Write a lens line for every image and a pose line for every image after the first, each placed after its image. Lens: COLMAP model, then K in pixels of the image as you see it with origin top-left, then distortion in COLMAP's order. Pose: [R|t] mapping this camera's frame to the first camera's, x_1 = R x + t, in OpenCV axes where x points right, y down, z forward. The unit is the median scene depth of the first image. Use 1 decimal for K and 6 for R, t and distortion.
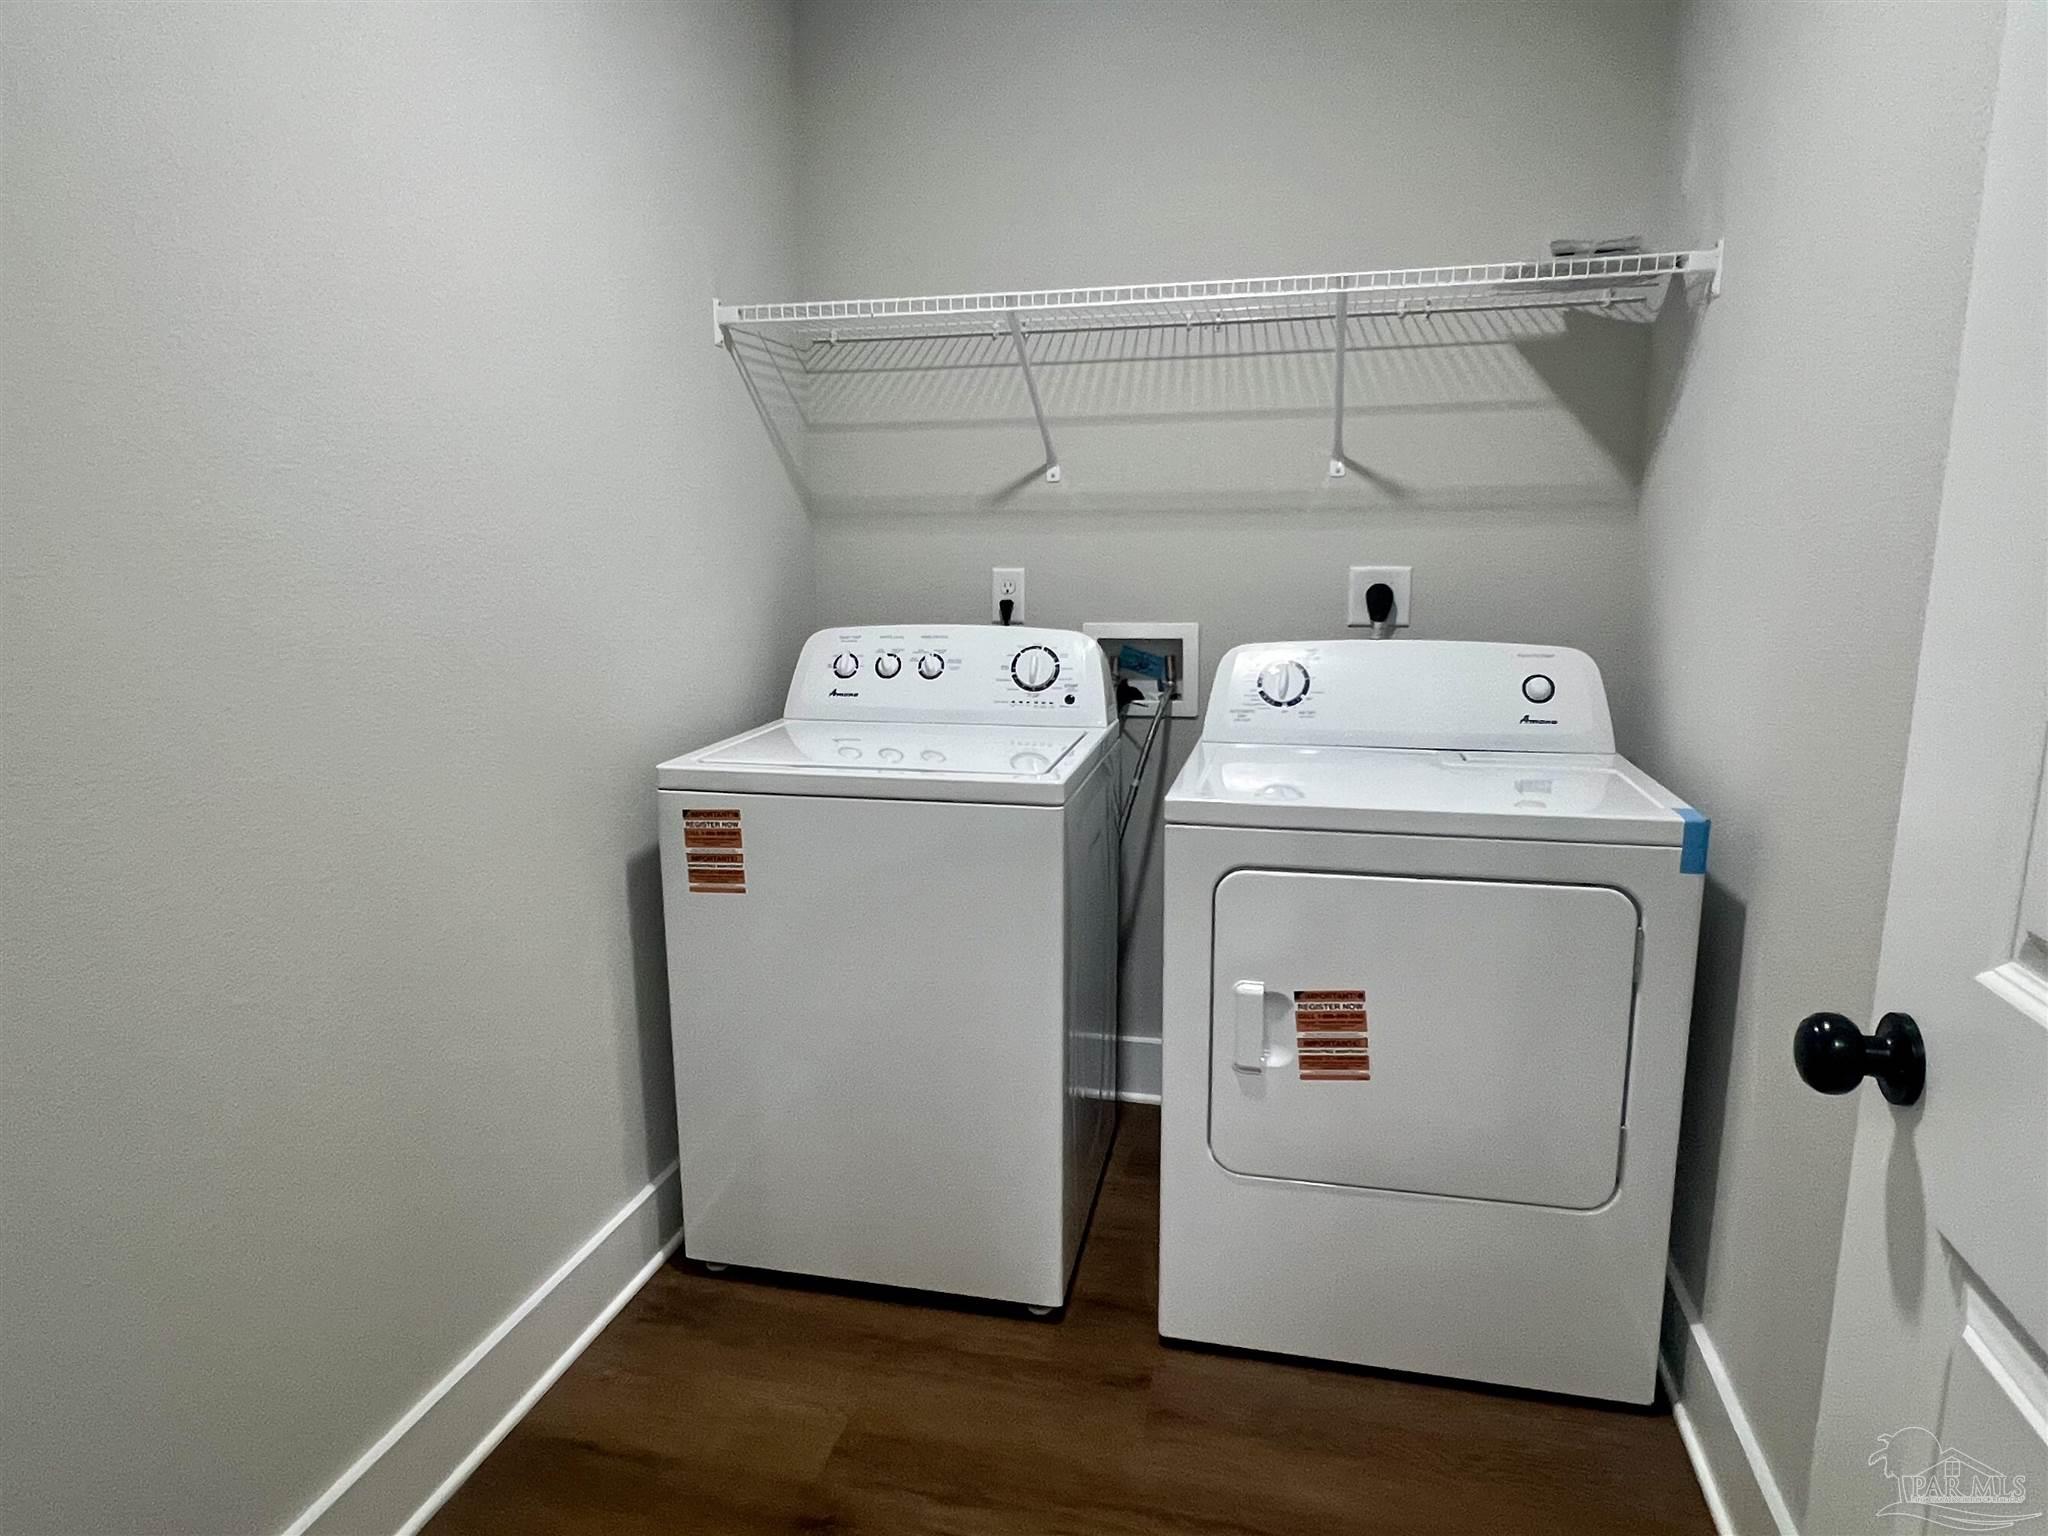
lens RADIAL K [[1220.6, 0, 1012.5], [0, 1220.6, 775.5], [0, 0, 1]] dist [-0.001954, 0.000204]
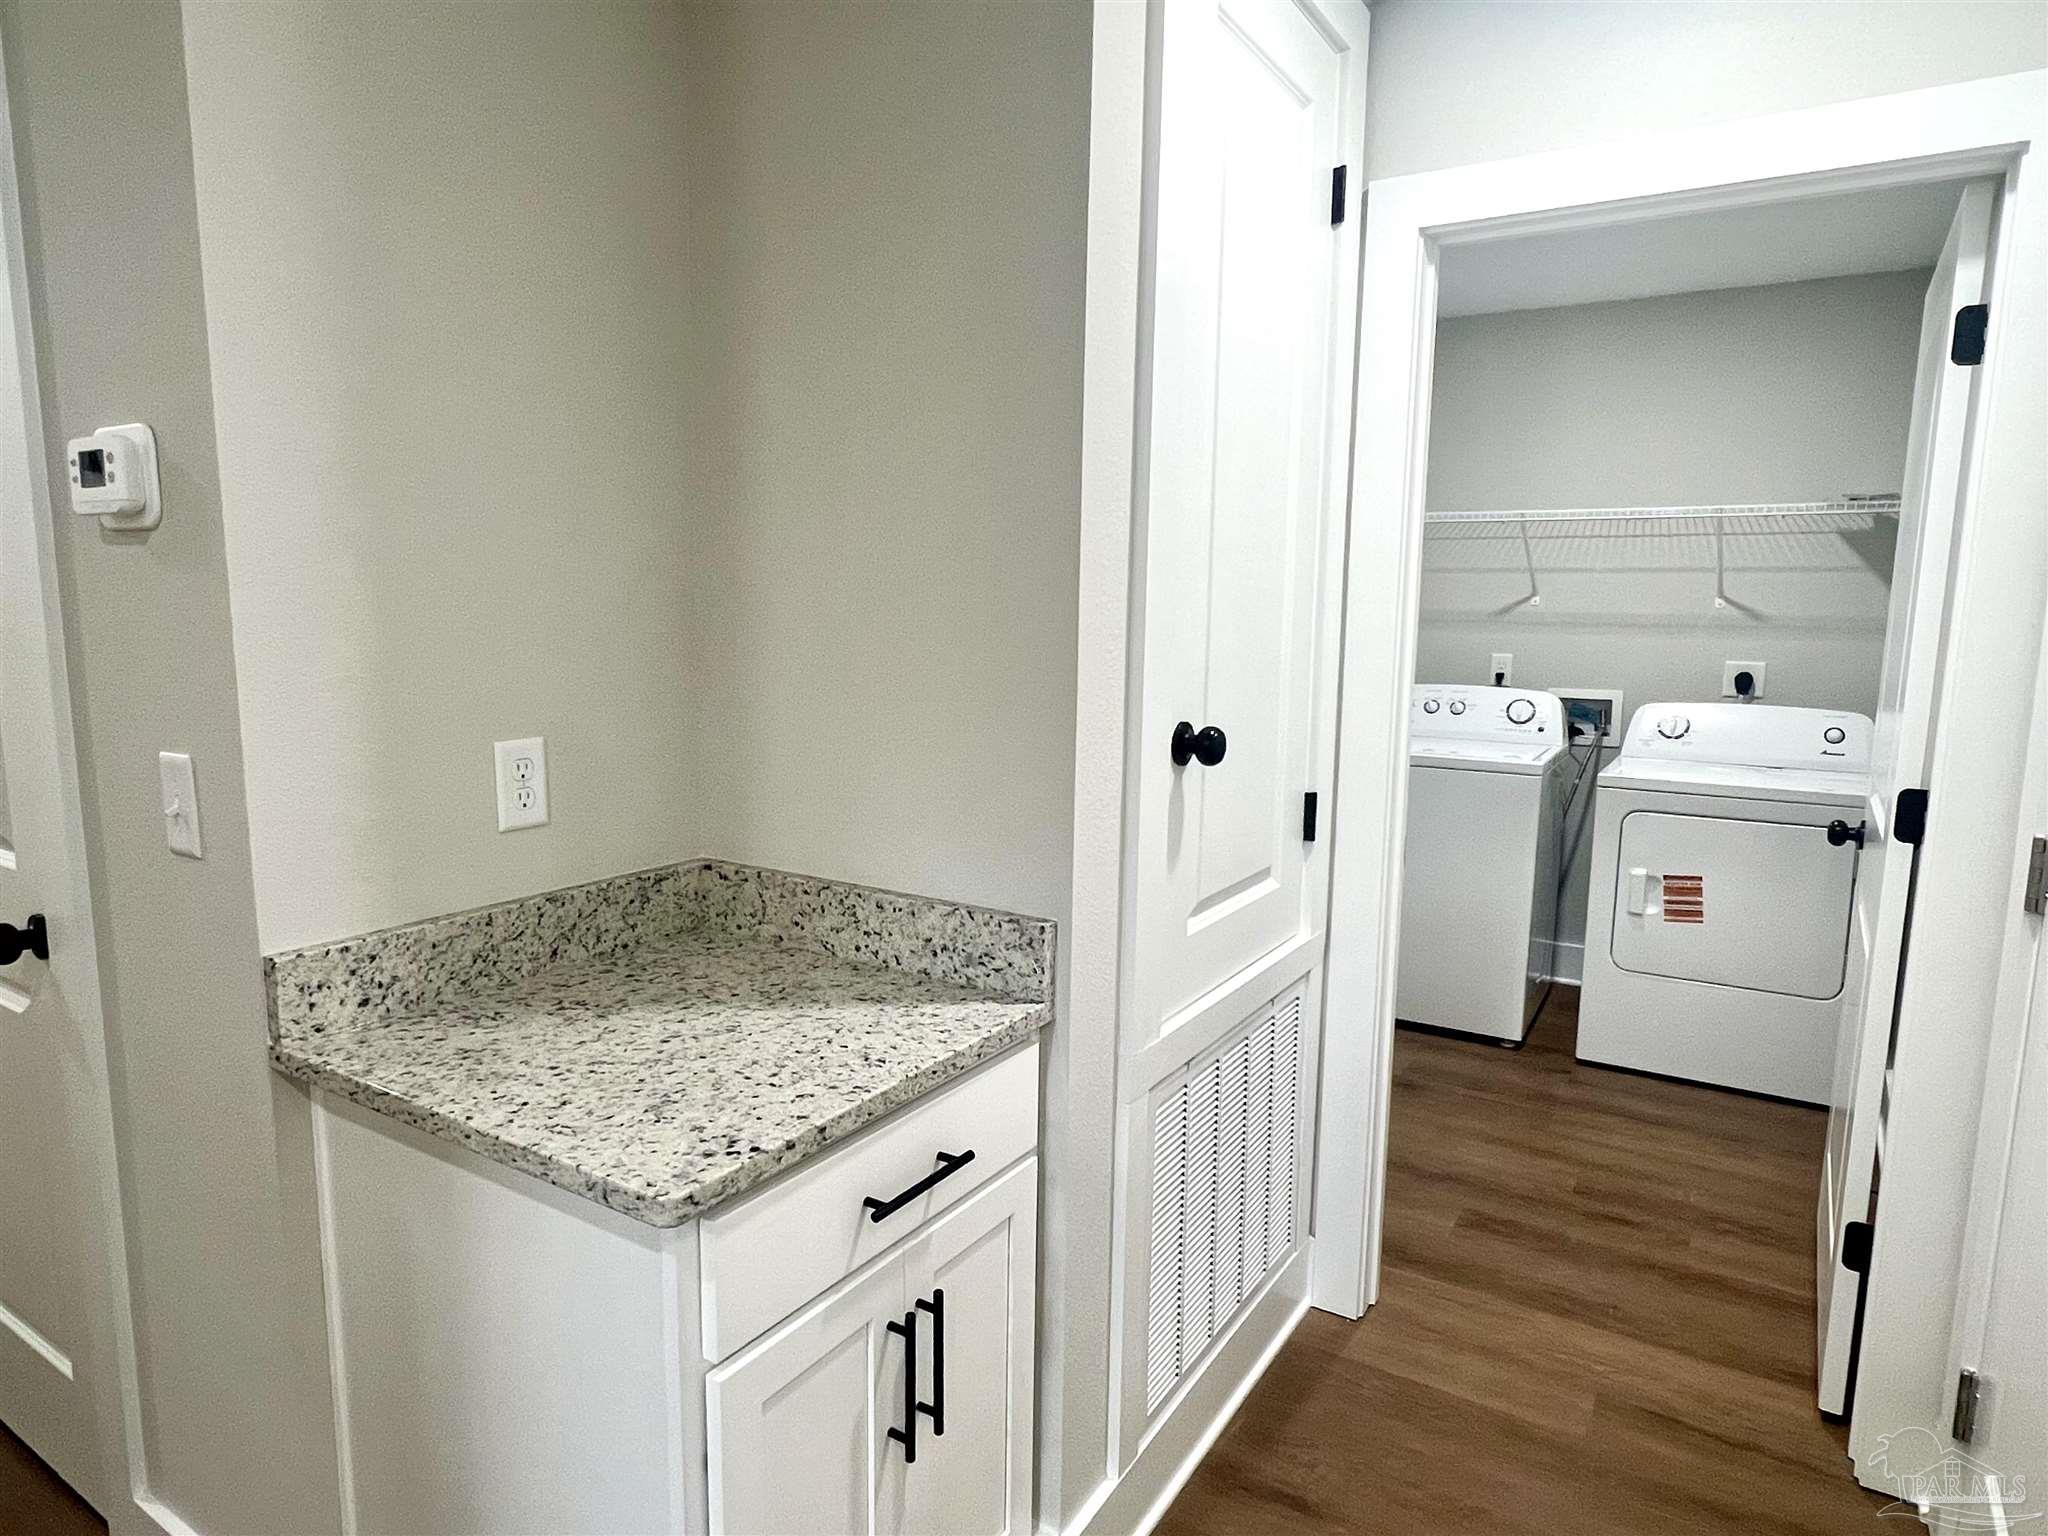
lens RADIAL K [[1220.6, 0, 1012.5], [0, 1220.6, 775.5], [0, 0, 1]] dist [-0.001954, 0.000204]
pose [[0.948562, 0.065129, -0.309821, -0.128519], [-0.080435, 0.996078, -0.036874, 0.132130], [0.306204, 0.059898, 0.950080, -0.927261]]
